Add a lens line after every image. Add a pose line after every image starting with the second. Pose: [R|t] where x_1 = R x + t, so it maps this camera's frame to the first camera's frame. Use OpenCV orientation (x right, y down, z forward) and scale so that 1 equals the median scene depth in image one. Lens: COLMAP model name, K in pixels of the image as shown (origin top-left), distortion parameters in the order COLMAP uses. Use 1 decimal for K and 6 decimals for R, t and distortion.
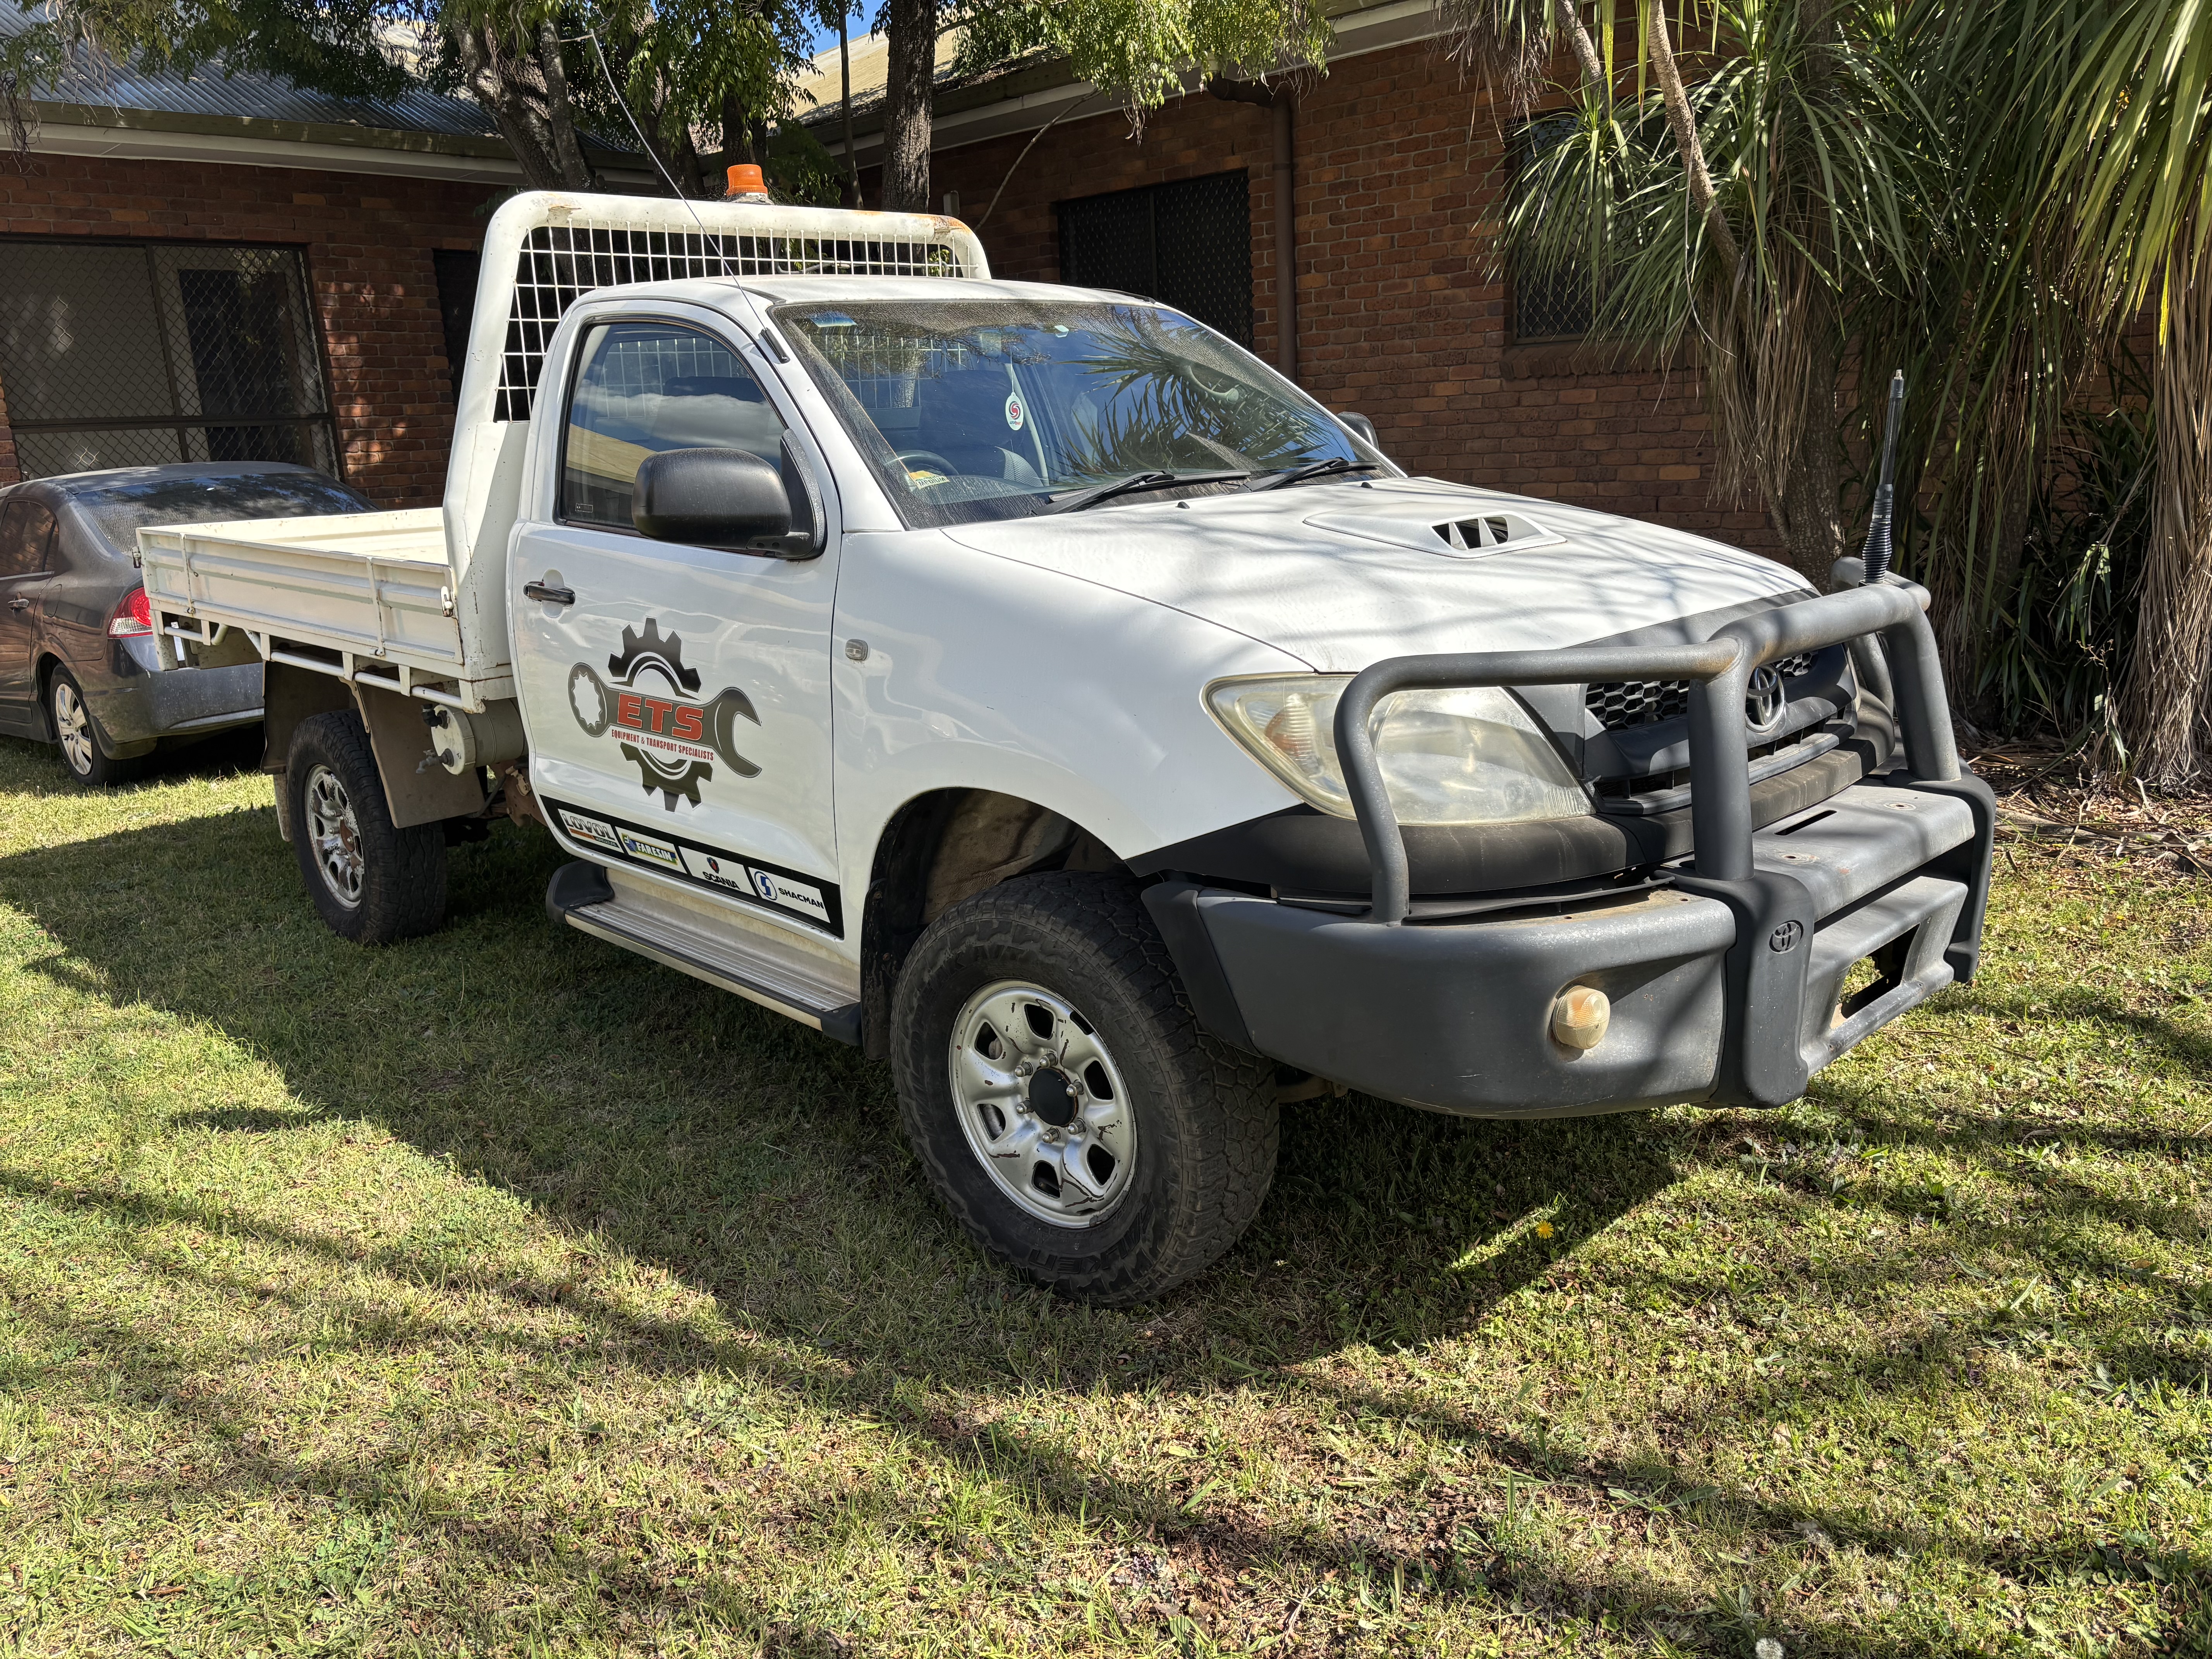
lens RADIAL K [[1665.2, 0, 1096.8], [0, 1665.2, 842.7], [0, 0, 1]] dist [0.054103, -0.056898]
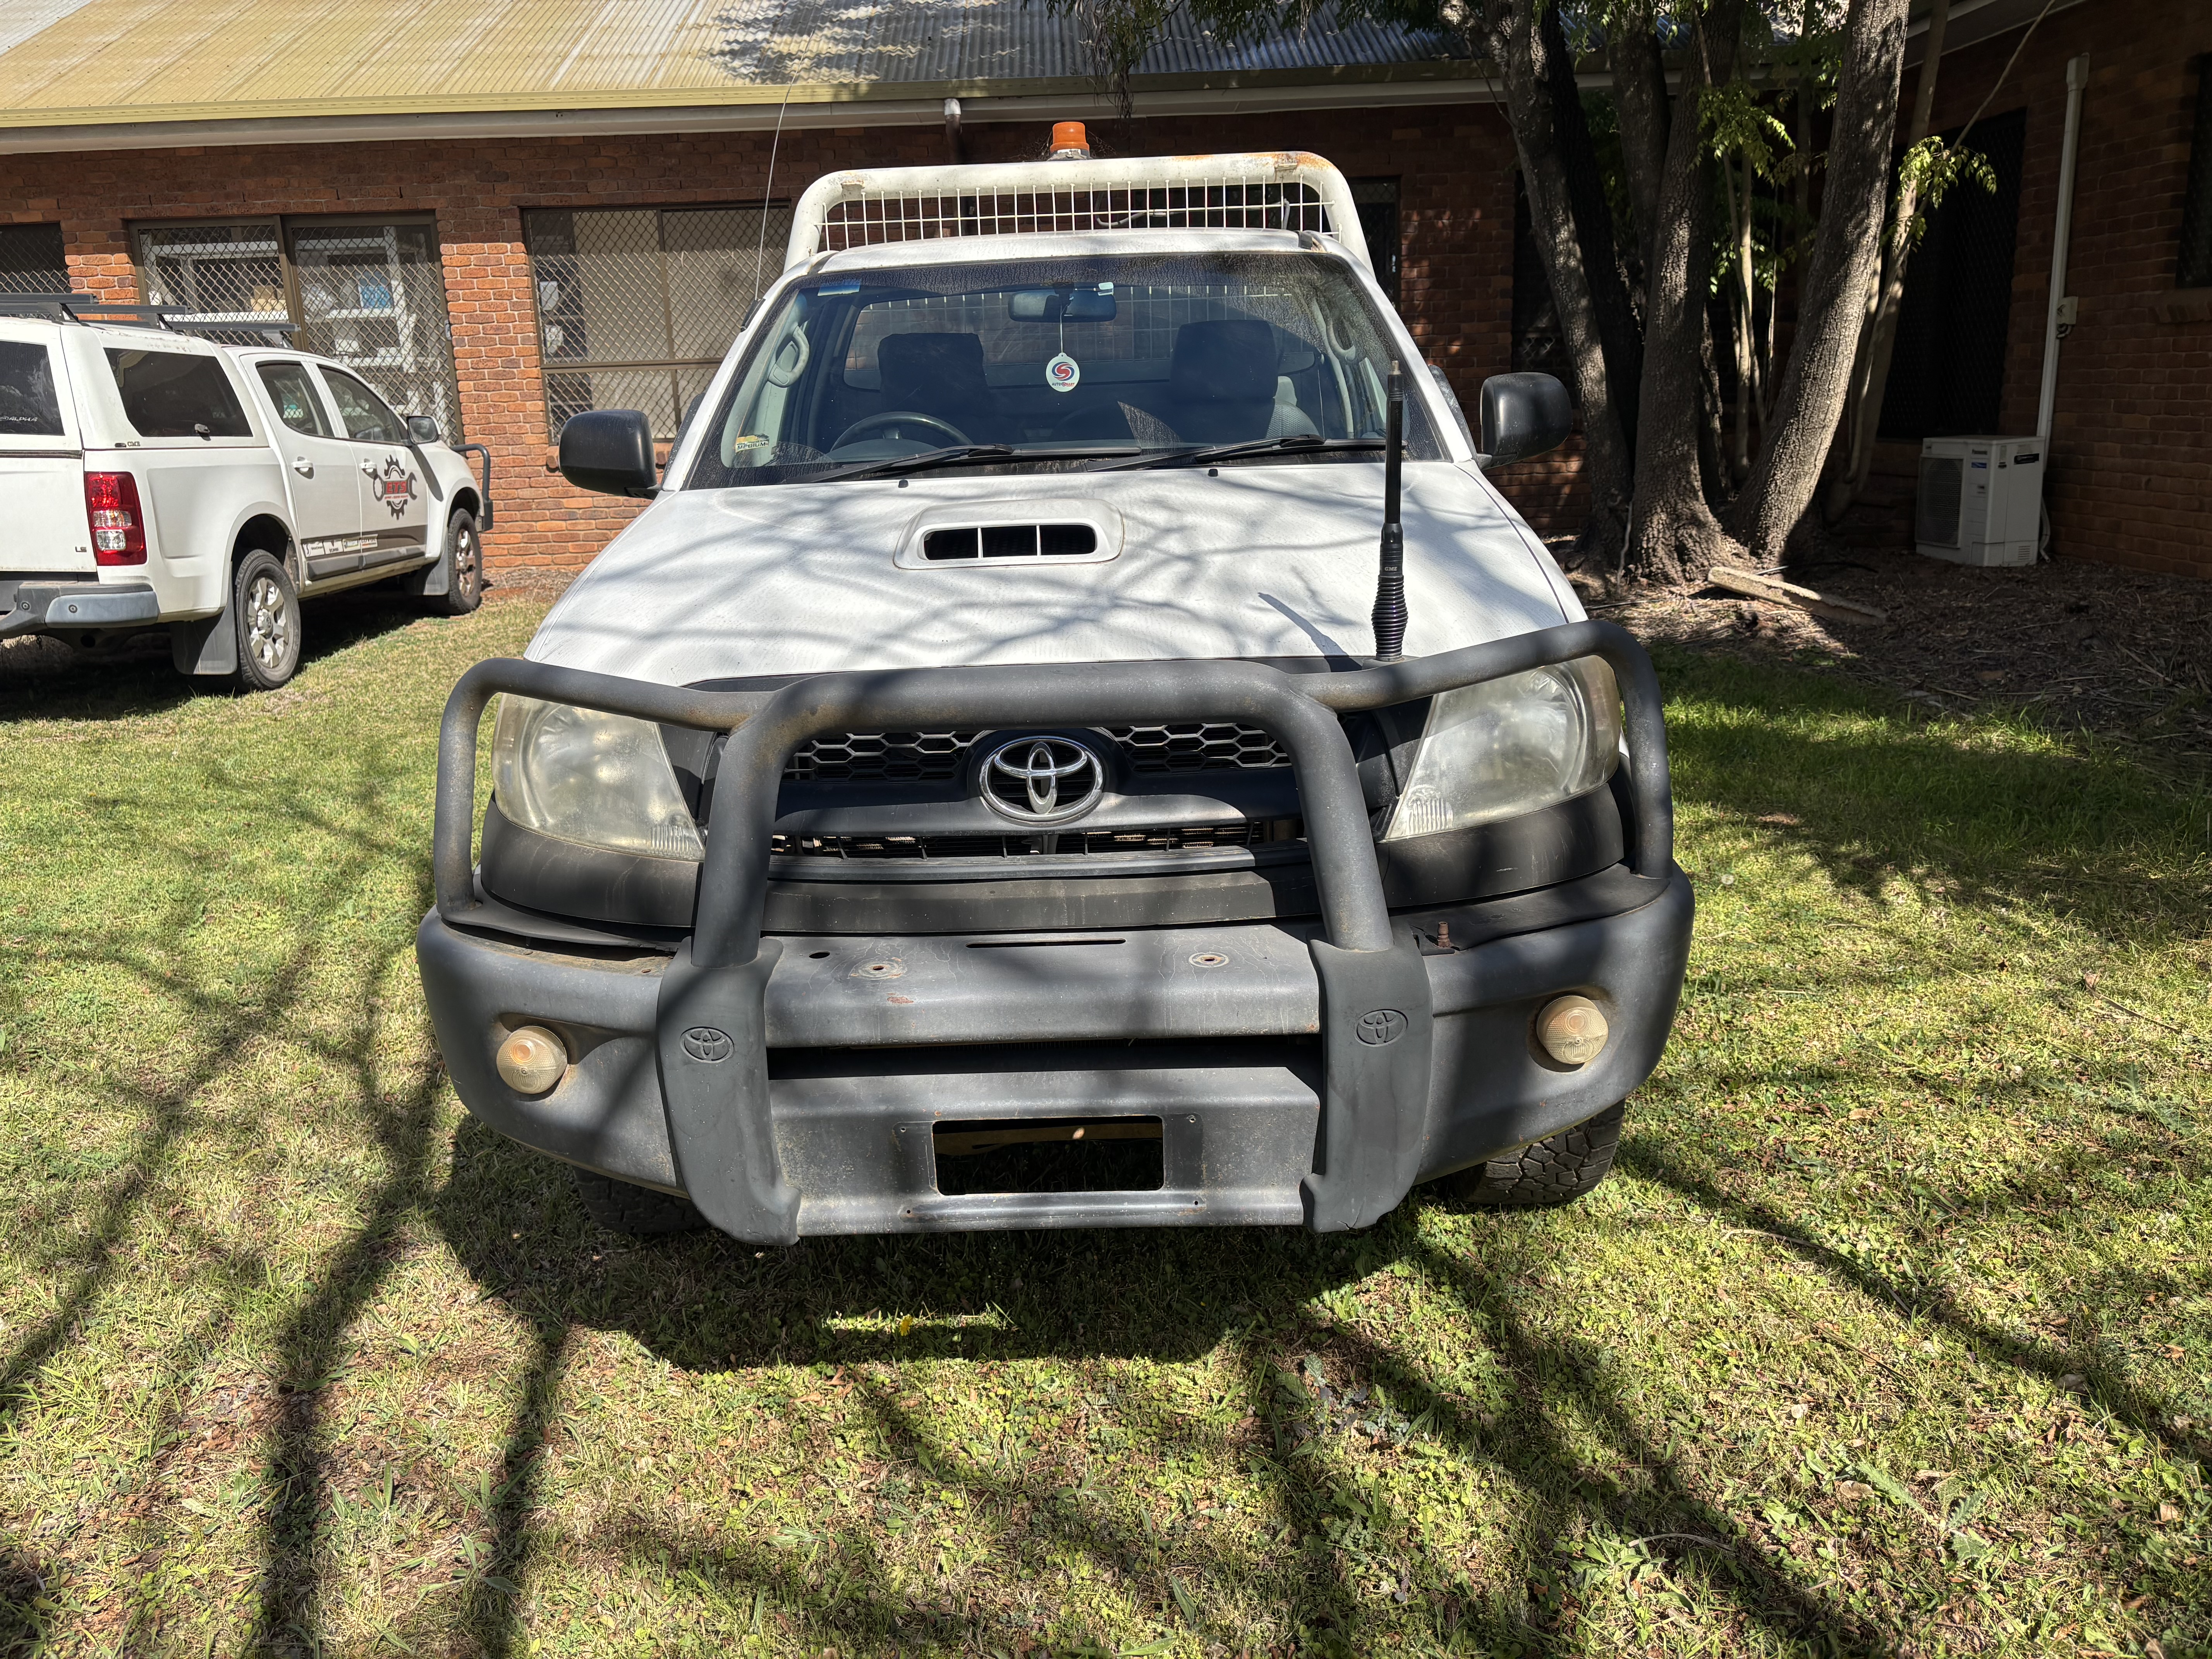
lens RADIAL K [[1665.2, 0, 1086.8], [0, 1665.2, 822.4], [0, 0, 1]] dist [0.054103, -0.056898]
pose [[0.703428, 0.201817, -0.681513, 0.773401], [-0.171902, 0.978682, 0.112388, -0.128840], [0.689666, 0.038096, 0.723125, 0.358255]]
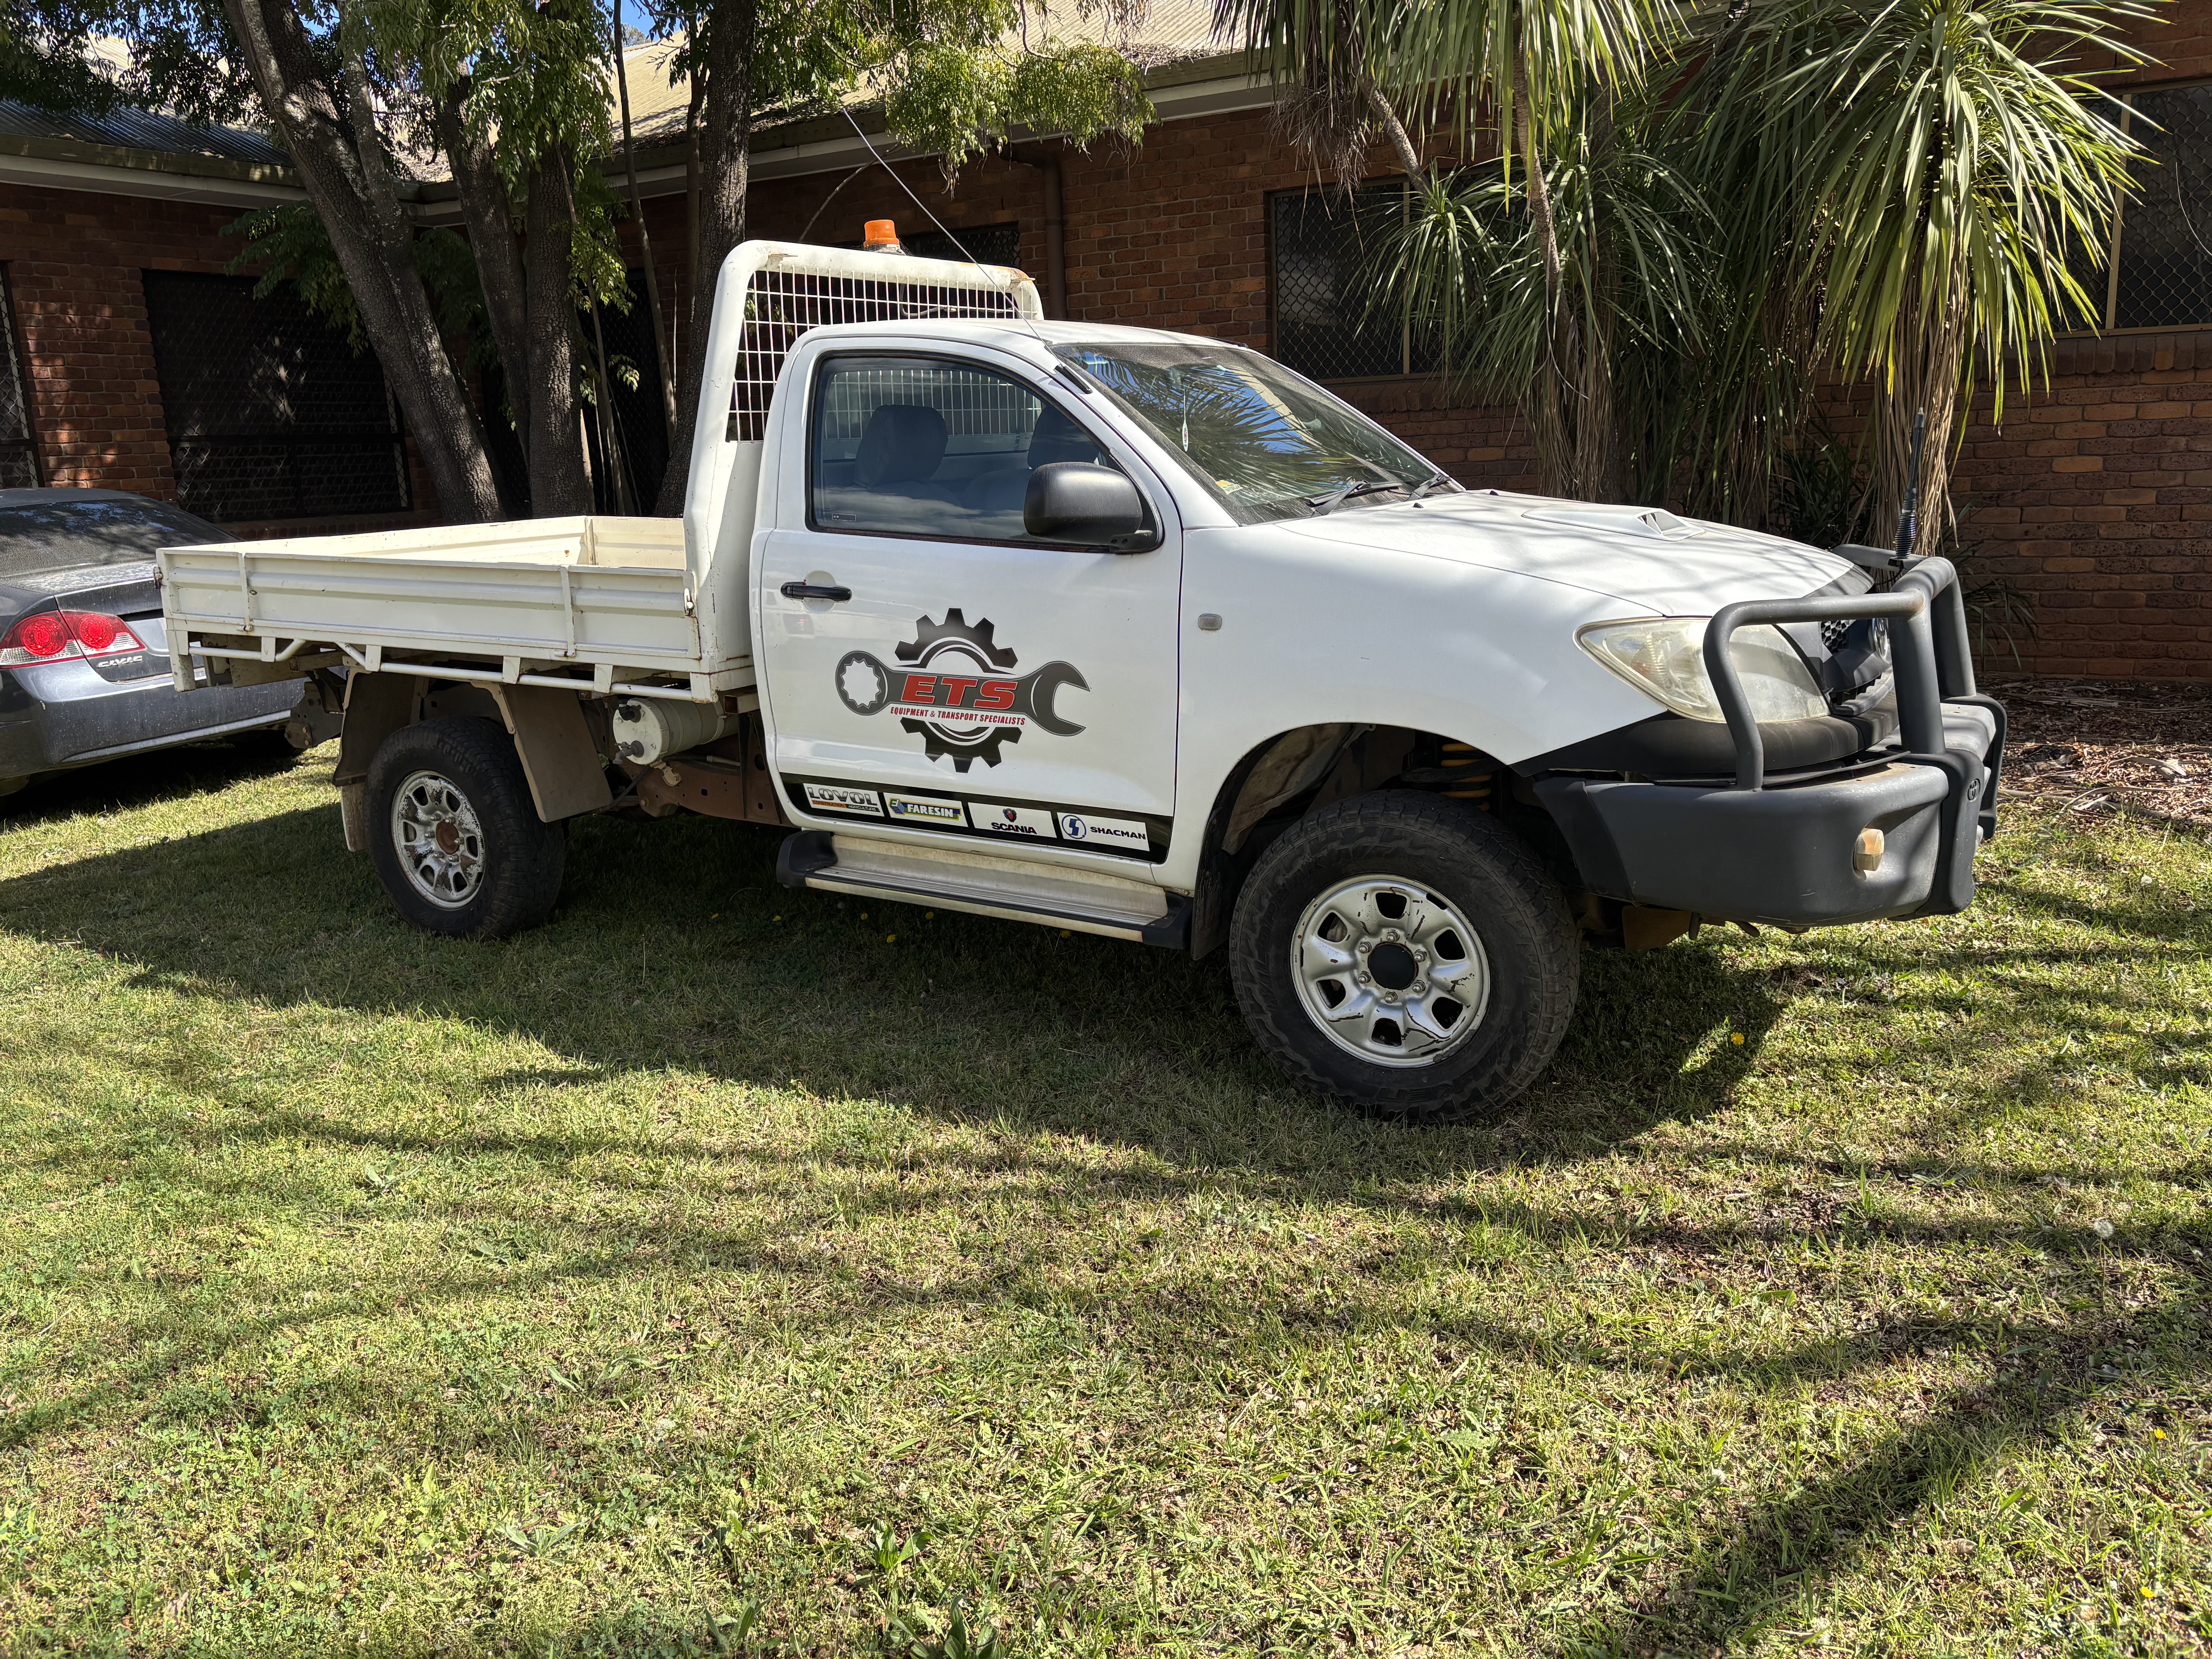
lens RADIAL K [[1665.2, 0, 1094.9], [0, 1665.2, 822.3], [0, 0, 1]] dist [0.054103, -0.056898]
pose [[0.967514, -0.049116, 0.248000, -0.486290], [0.057249, 0.998029, -0.025686, 0.054472], [-0.246249, 0.039049, 0.968420, -0.161206]]
